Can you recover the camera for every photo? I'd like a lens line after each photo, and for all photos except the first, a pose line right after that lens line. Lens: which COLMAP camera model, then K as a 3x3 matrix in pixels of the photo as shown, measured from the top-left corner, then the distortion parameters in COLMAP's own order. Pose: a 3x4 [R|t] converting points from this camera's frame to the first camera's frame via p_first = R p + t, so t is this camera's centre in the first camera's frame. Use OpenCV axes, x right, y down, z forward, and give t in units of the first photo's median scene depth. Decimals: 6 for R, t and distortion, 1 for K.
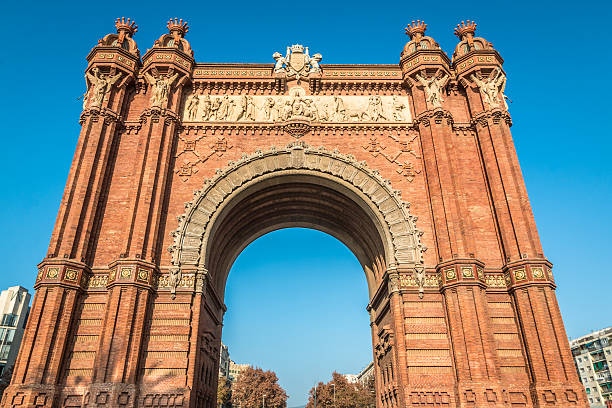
lens RADIAL K [[450.8, 0, 304.6], [0, 450.8, 199.5], [0, 0, 1]] dist [-0.010487, 0.001252]
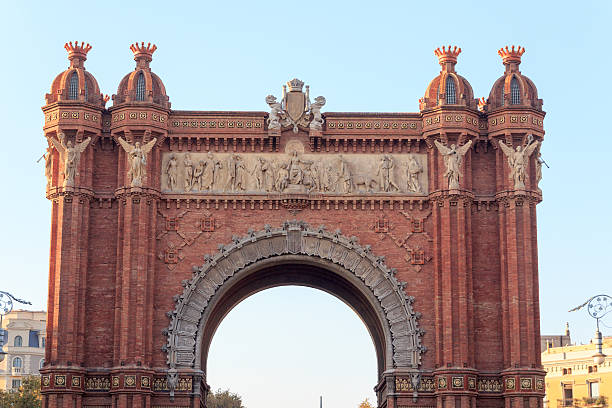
lens RADIAL K [[1361.9, 0, 308.4], [0, 1361.9, 203.3], [0, 0, 1]] dist [0.045417, 0.190486]
pose [[0.999932, 0.011581, 0.001255, 0.007066], [-0.011540, 0.970030, 0.242711, -0.807623], [0.001594, -0.242709, 0.970098, -1.578111]]
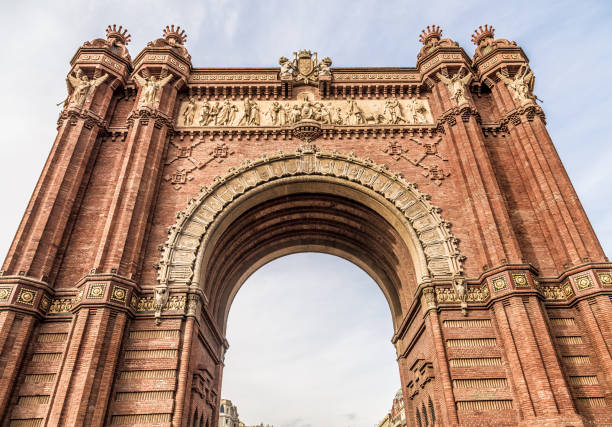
lens RADIAL K [[428.9, 0, 320.5], [0, 428.9, 214.5], [0, 0, 1]] dist [0.004645, -0.001467]
pose [[0.999465, -0.022395, 0.023850, -0.013903], [0.024750, 0.994319, -0.103520, 0.092529], [-0.021396, 0.104055, 0.994341, 0.177829]]
